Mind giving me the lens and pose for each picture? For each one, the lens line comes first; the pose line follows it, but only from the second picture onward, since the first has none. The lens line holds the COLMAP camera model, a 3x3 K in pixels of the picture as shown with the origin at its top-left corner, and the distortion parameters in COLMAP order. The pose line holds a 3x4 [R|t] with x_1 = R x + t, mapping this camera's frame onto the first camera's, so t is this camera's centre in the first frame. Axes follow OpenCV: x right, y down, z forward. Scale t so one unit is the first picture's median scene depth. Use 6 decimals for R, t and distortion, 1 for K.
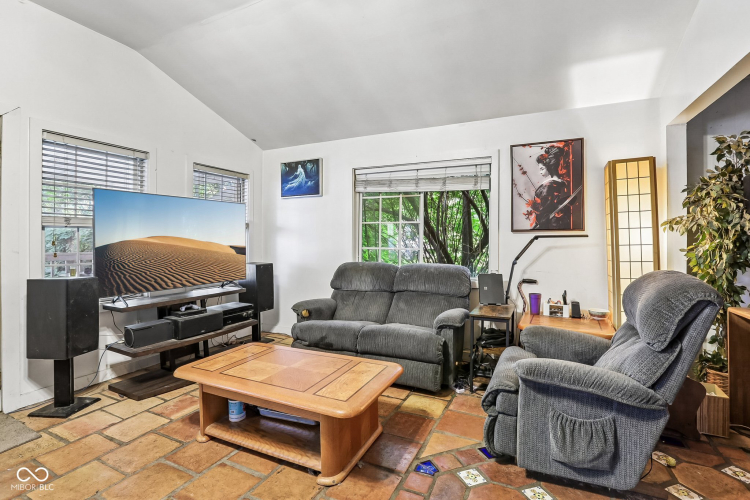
lens RADIAL K [[351.0, 0, 375.0], [0, 351.0, 250.0], [0, 0, 1]] dist [-0.023164, 0.000237]
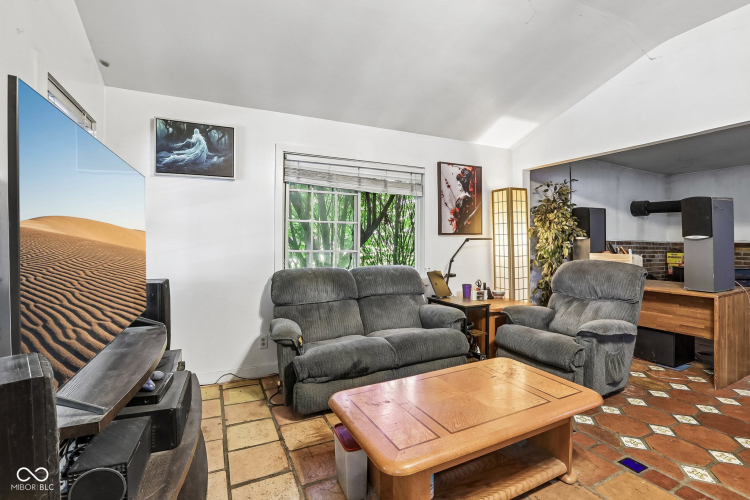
lens RADIAL K [[351.0, 0, 375.0], [0, 351.0, 250.0], [0, 0, 1]] dist [-0.023164, 0.000237]
pose [[0.636542, -0.020598, 0.770967, -0.652905], [0.018474, 0.999764, 0.011458, -0.017375], [-0.771021, 0.006950, 0.636772, 0.401857]]
